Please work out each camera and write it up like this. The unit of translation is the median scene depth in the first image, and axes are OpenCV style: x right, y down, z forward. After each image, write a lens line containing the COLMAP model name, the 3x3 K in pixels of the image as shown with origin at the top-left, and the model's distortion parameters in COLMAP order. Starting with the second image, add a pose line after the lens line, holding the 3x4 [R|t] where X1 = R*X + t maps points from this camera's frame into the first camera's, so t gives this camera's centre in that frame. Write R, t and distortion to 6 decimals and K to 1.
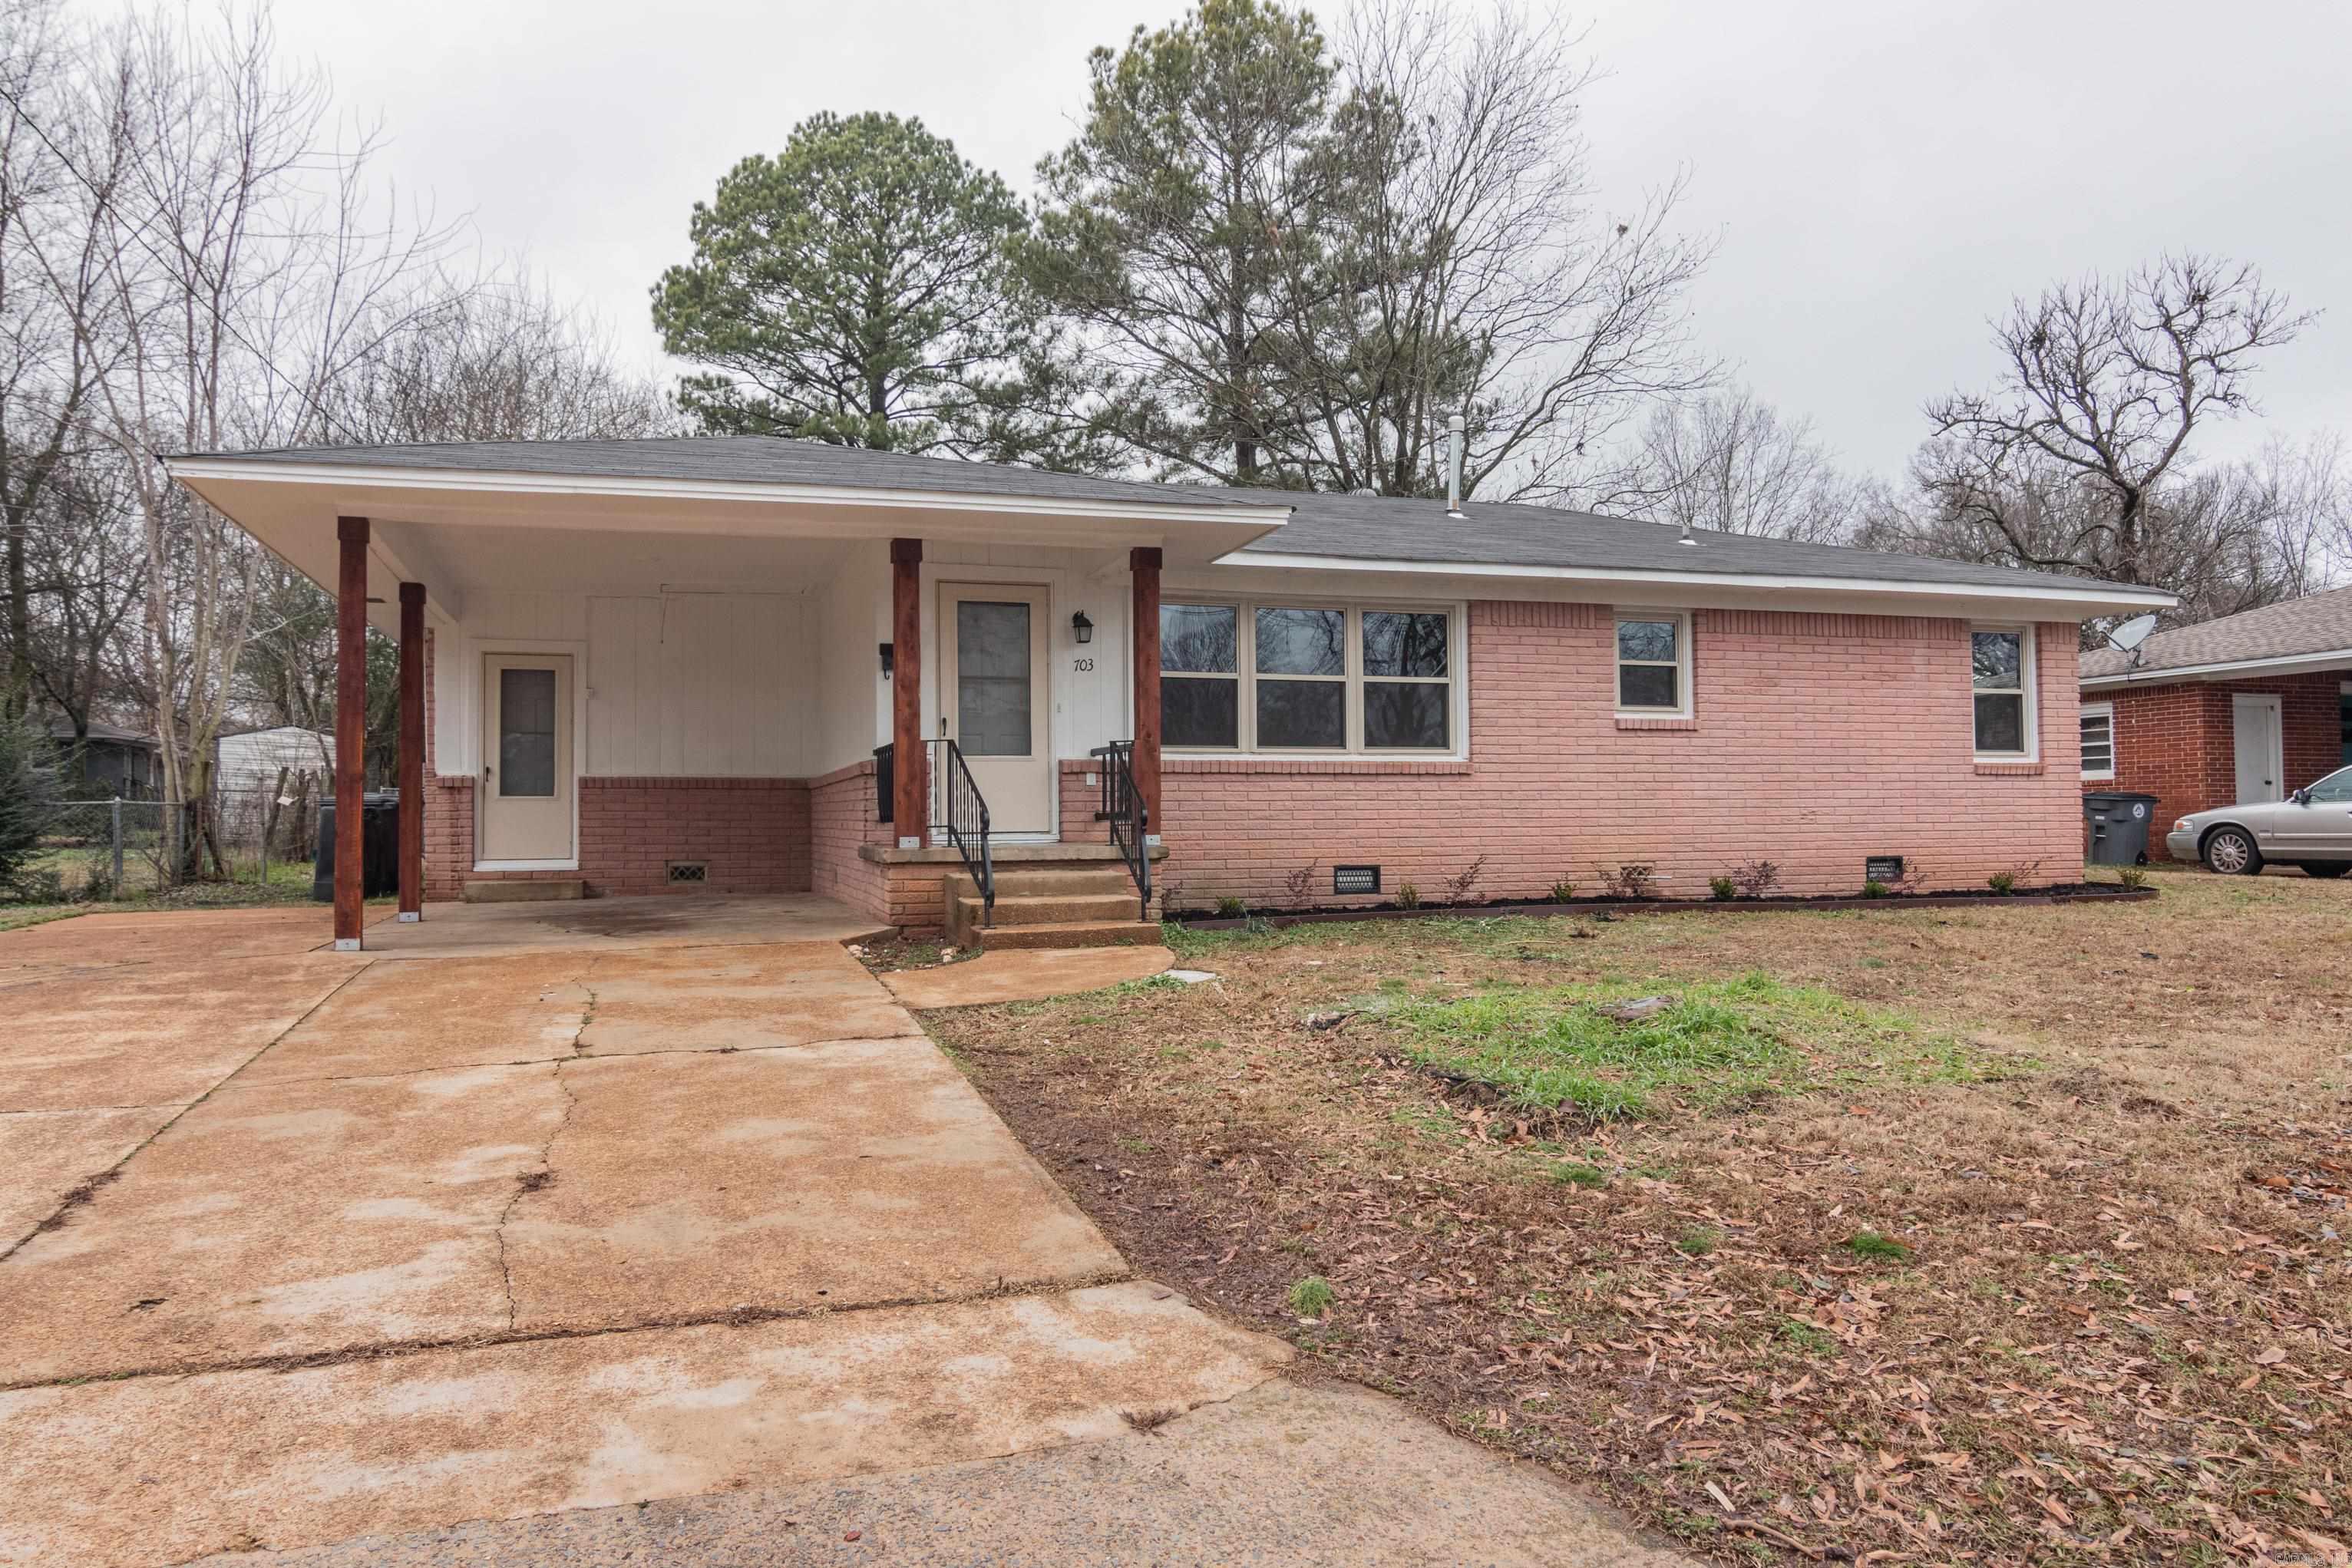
lens RADIAL K [[1579.4, 0, 1177.4], [0, 1579.4, 785.9], [0, 0, 1]] dist [-0.001275, -0.002418]
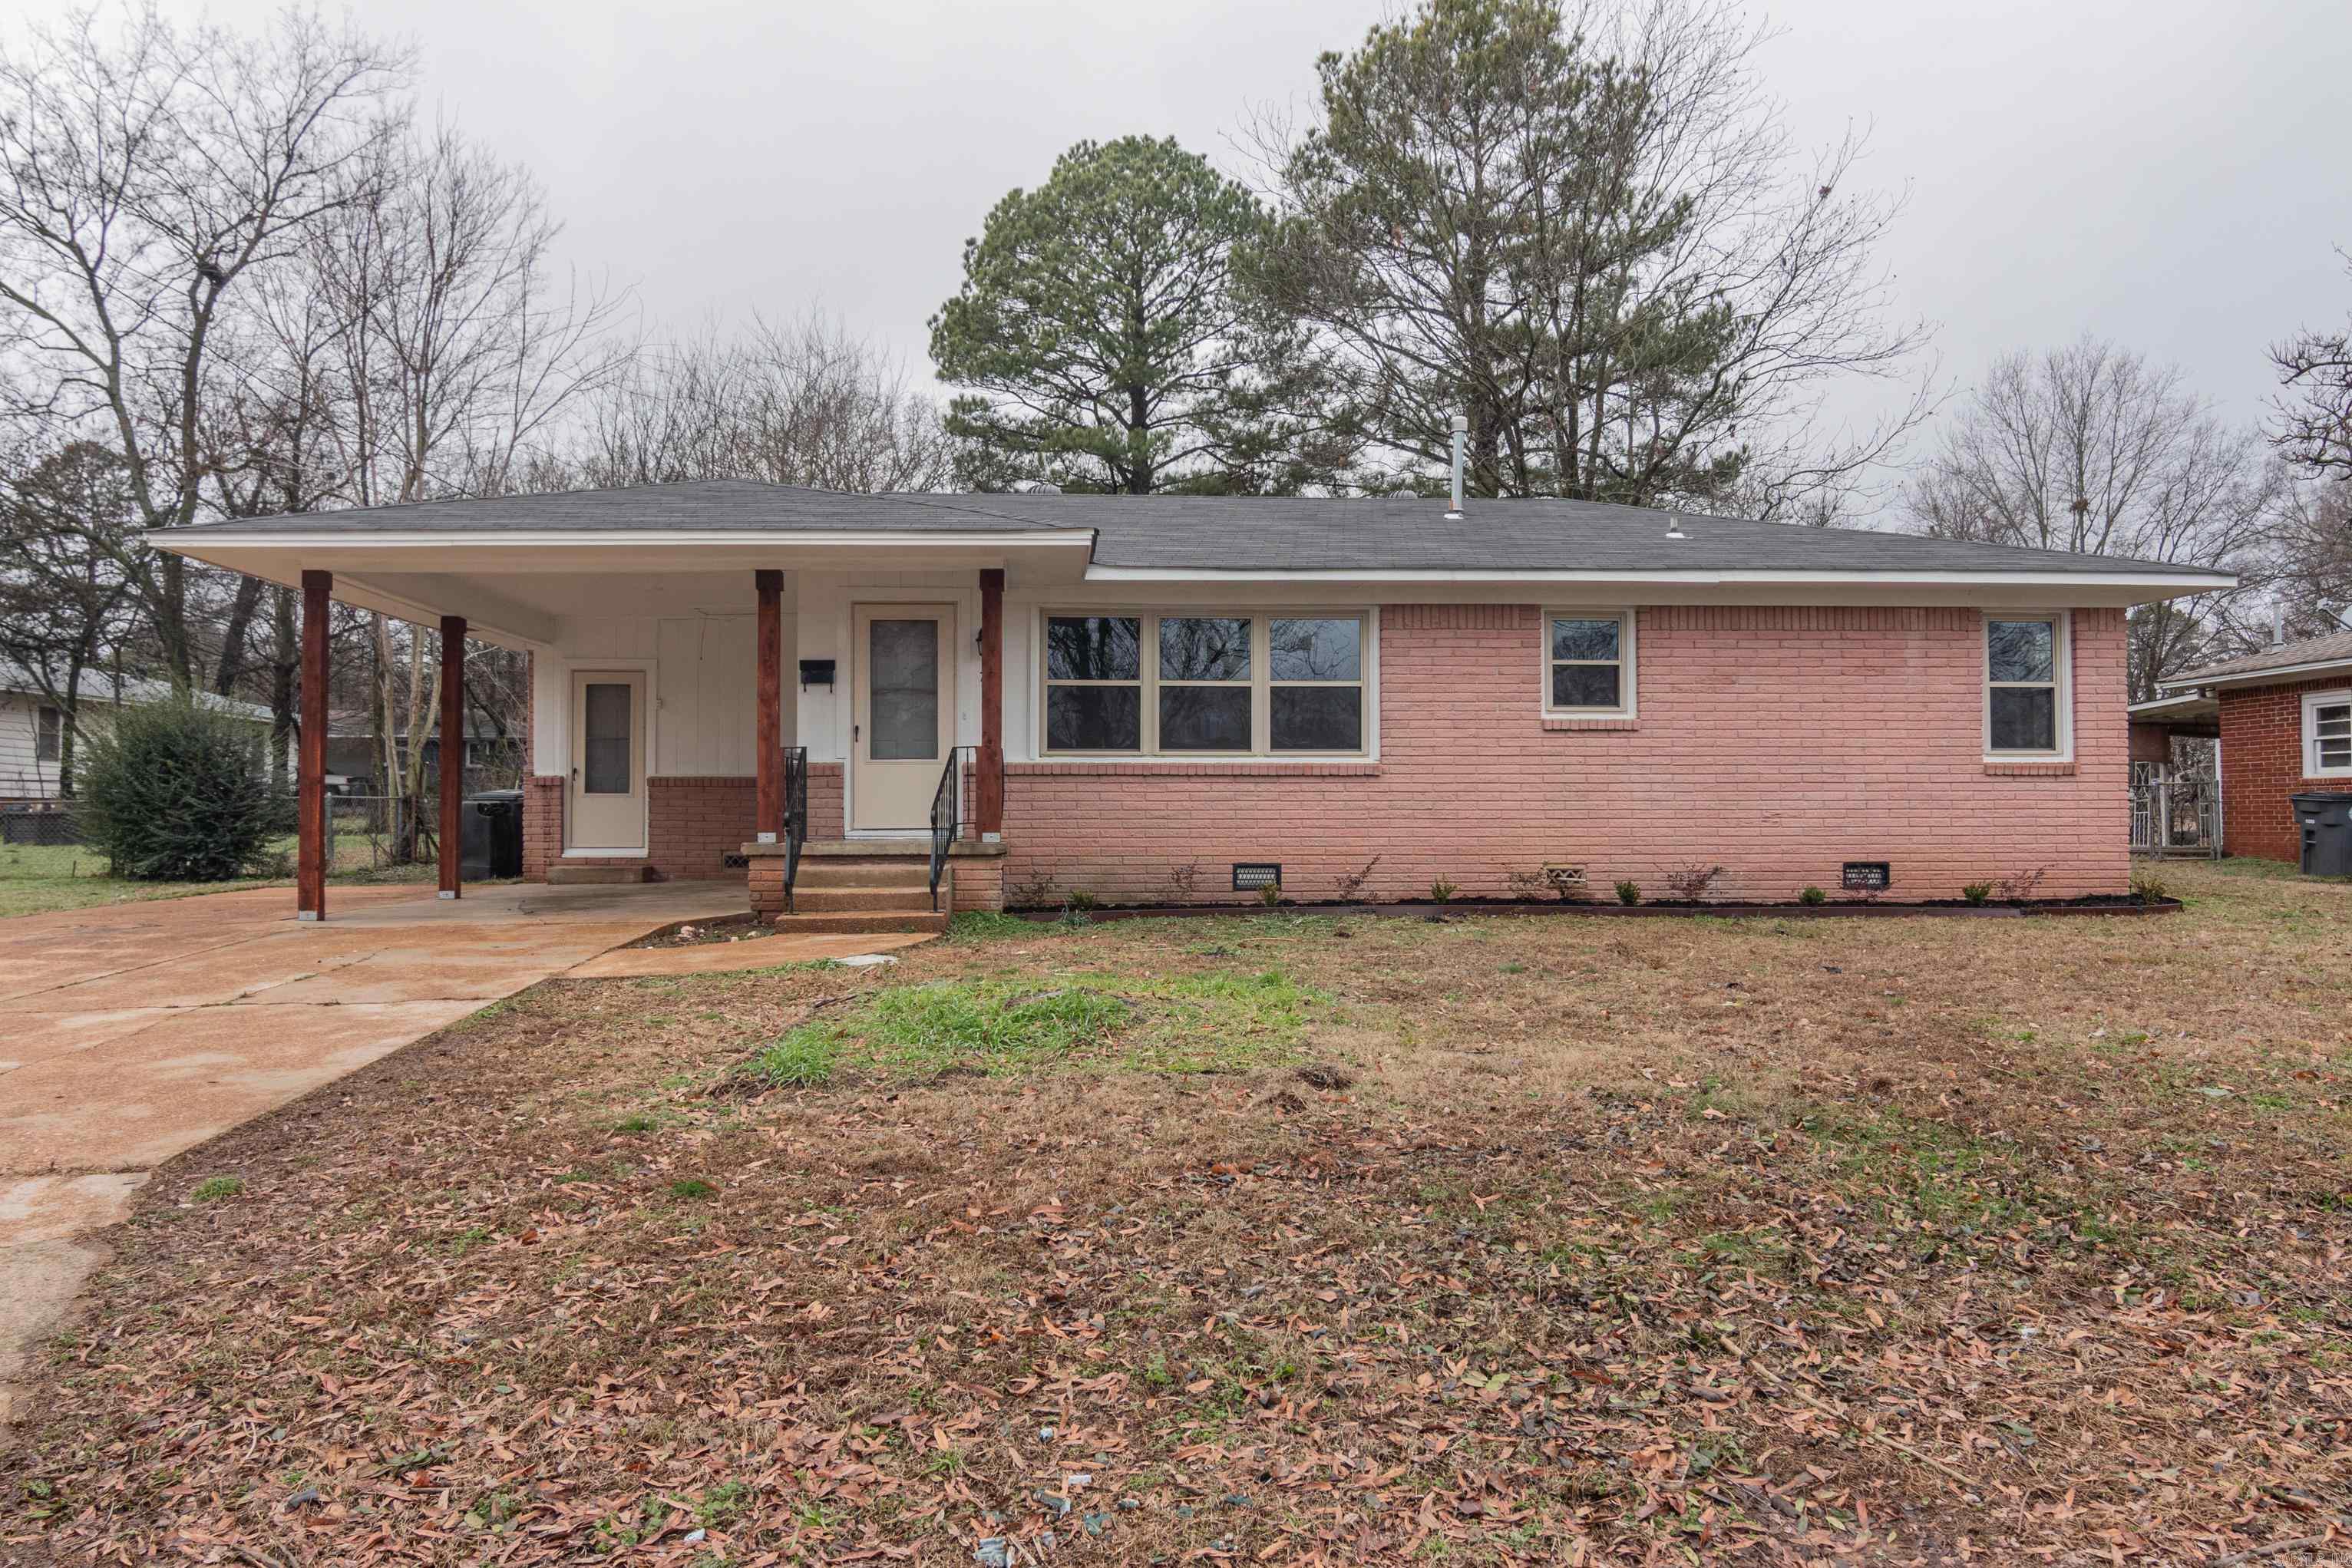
lens RADIAL K [[1579.4, 0, 1168.5], [0, 1579.4, 781.3], [0, 0, 1]] dist [-0.001275, -0.002418]
pose [[0.967286, 0.001639, -0.253681, 0.273444], [-0.001077, 0.999997, 0.002356, -0.005213], [0.253684, -0.002005, 0.967285, -0.016529]]
